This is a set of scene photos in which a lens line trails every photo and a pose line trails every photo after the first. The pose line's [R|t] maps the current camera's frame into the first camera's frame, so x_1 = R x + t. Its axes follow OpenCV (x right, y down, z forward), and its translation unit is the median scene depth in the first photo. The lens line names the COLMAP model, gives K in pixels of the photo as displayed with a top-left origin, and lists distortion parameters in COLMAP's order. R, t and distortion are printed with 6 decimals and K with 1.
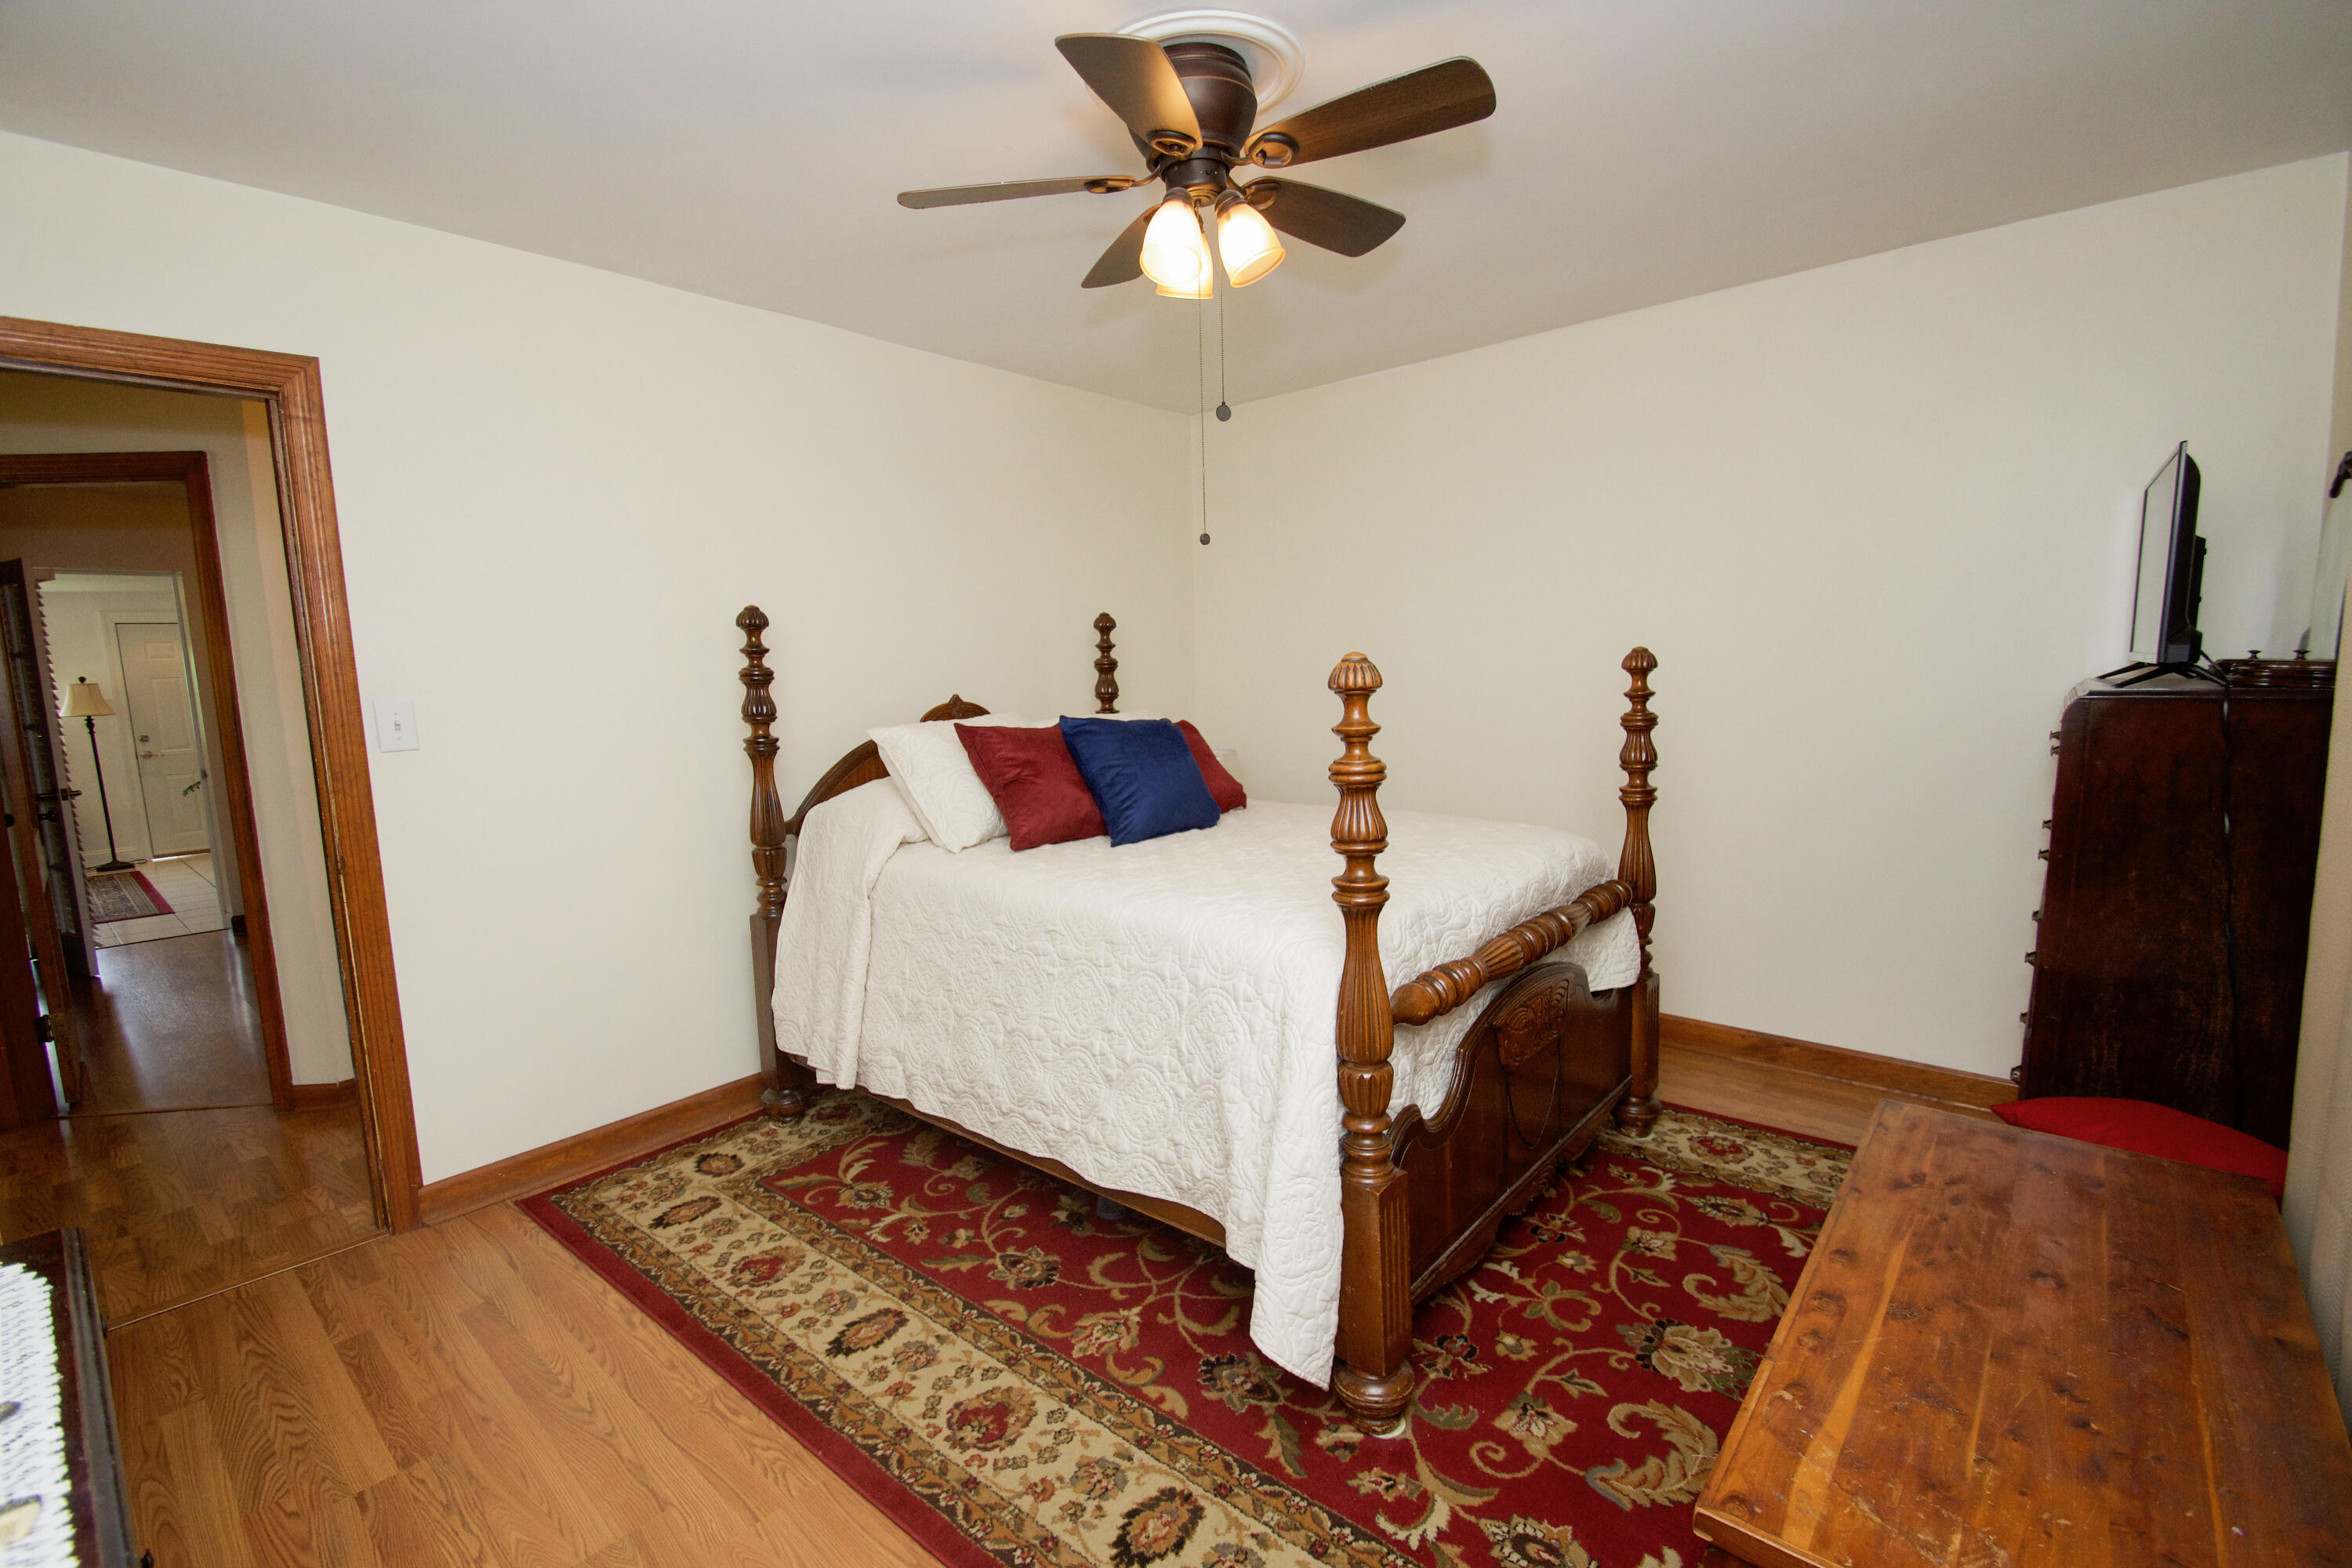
lens RADIAL K [[1039.3, 0, 1182.5], [0, 1039.3, 799.4], [0, 0, 1]] dist [0.017697, -0.019445]
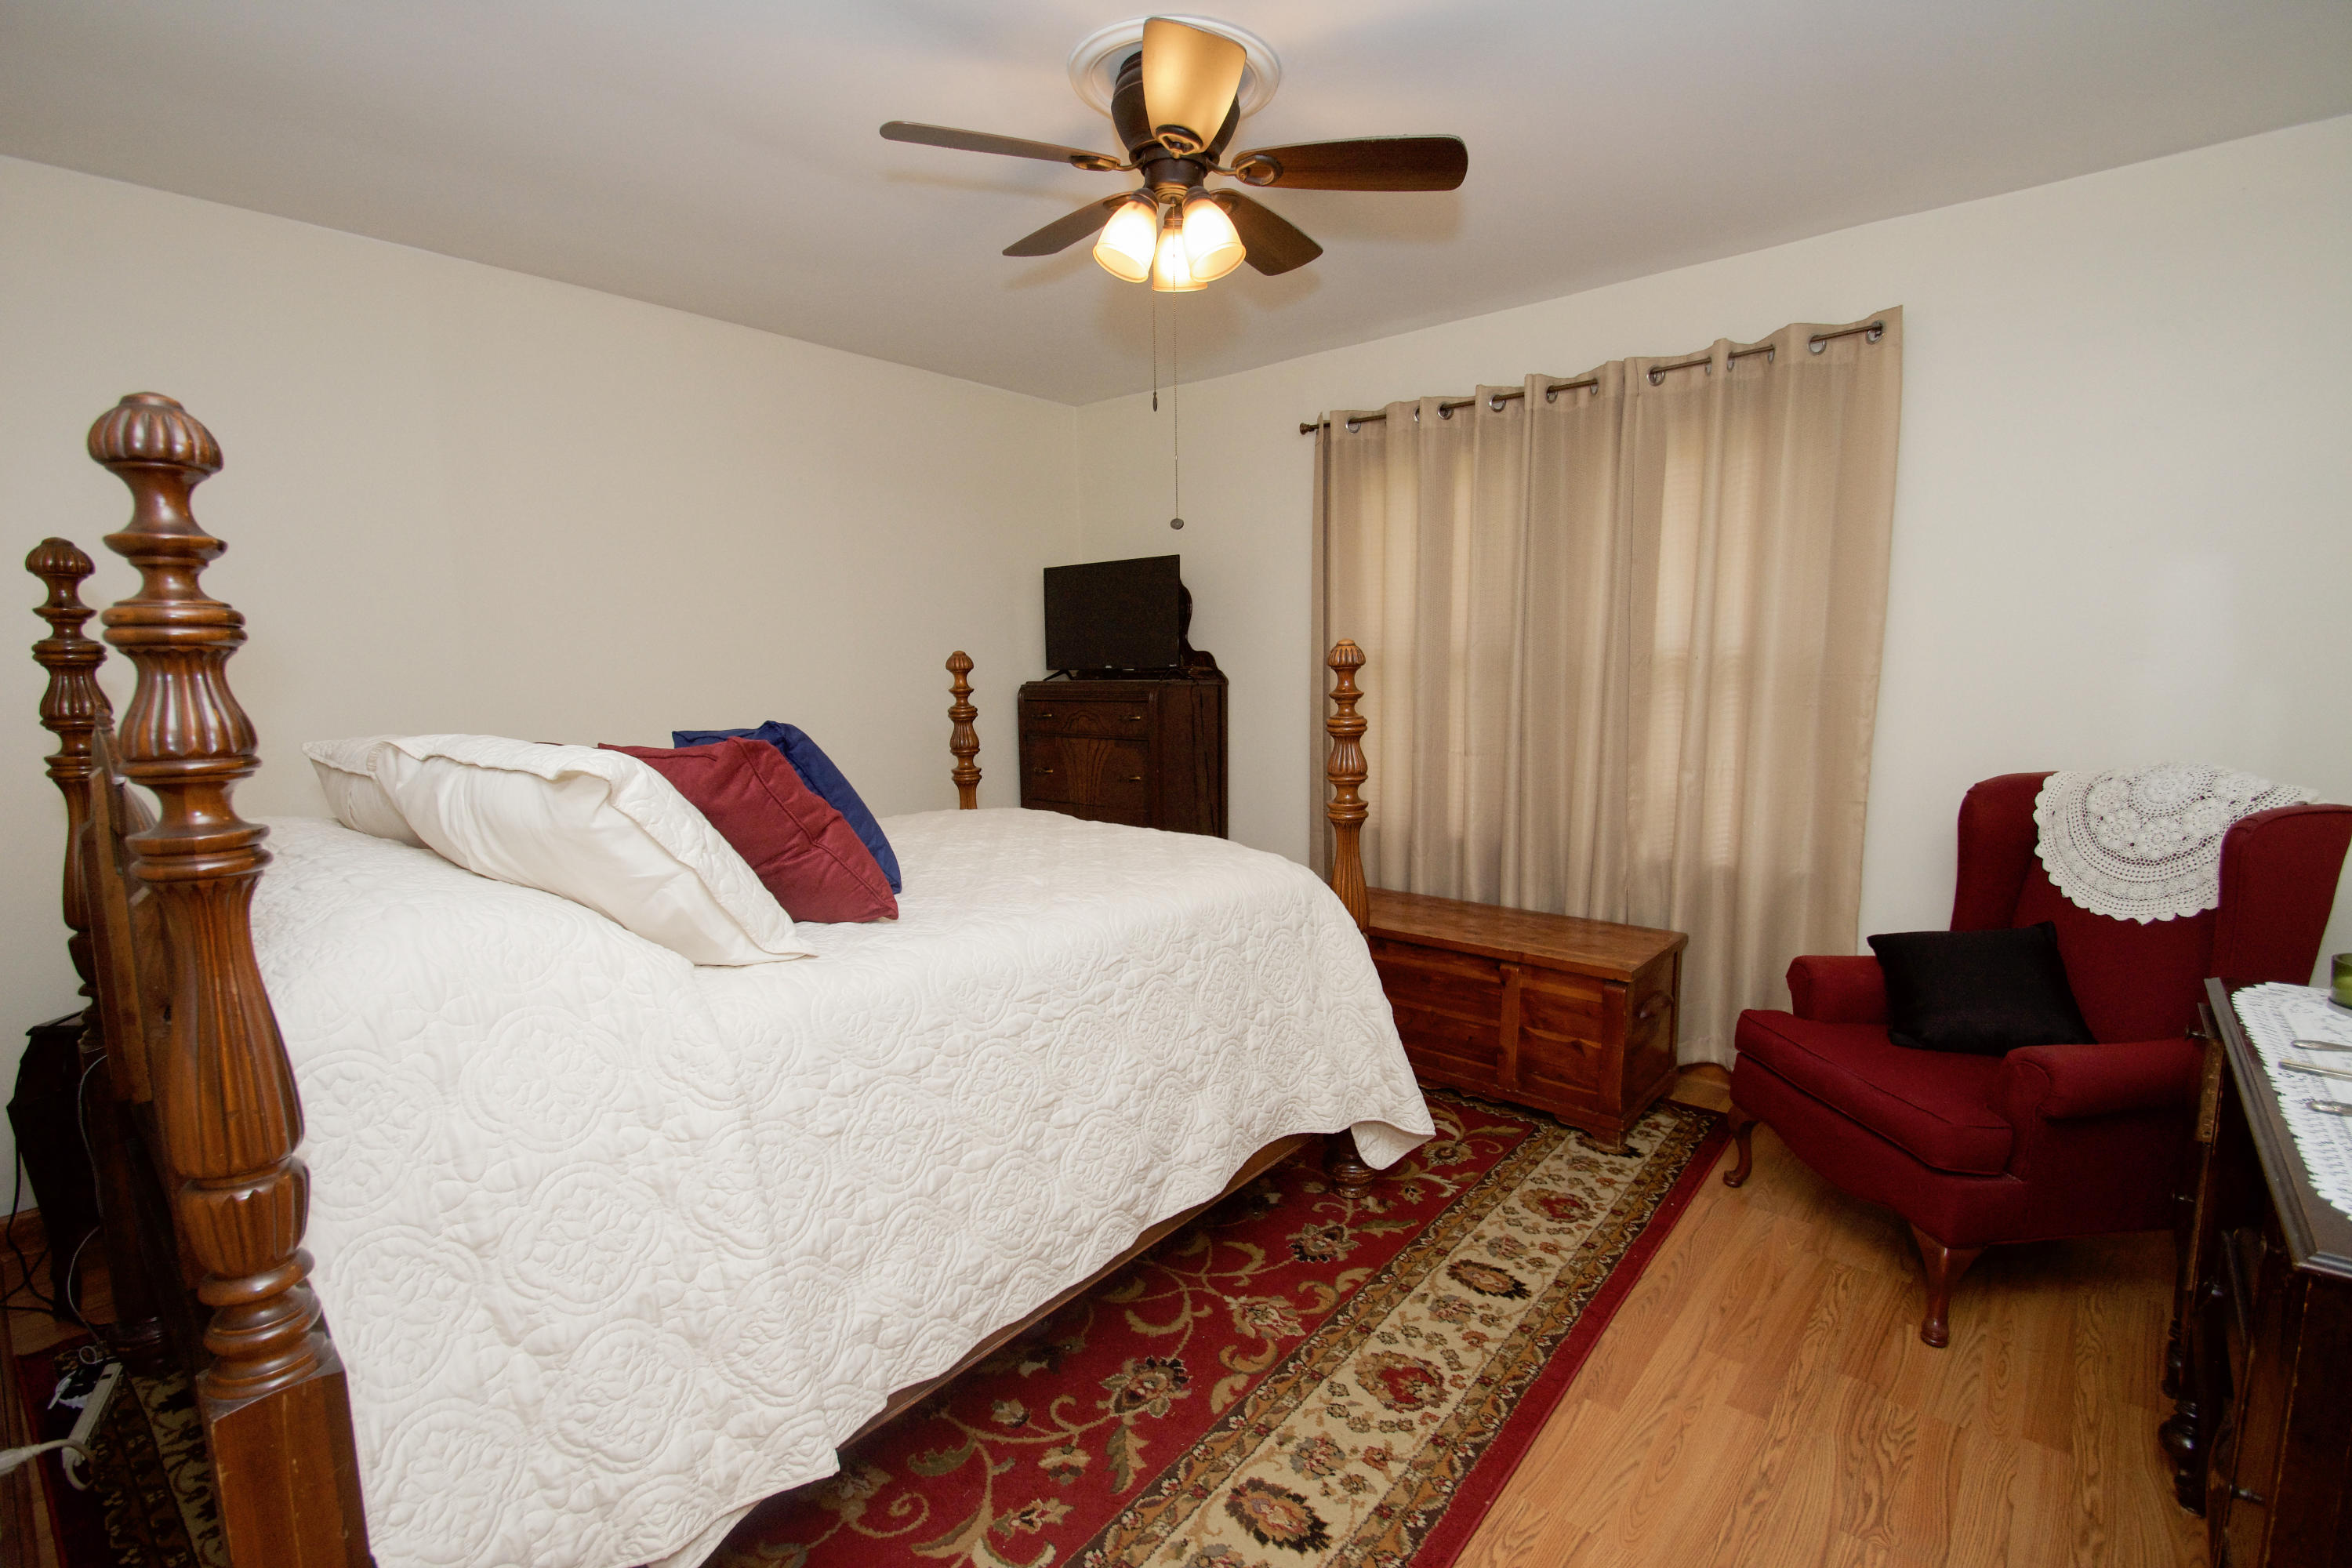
lens RADIAL K [[1039.3, 0, 1182.5], [0, 1039.3, 799.4], [0, 0, 1]] dist [0.017697, -0.019445]
pose [[0.000294, -0.111942, 0.993715, -1.092853], [0.147779, 0.982809, 0.110670, -0.103939], [-0.989020, 0.146817, 0.016831, 1.073156]]
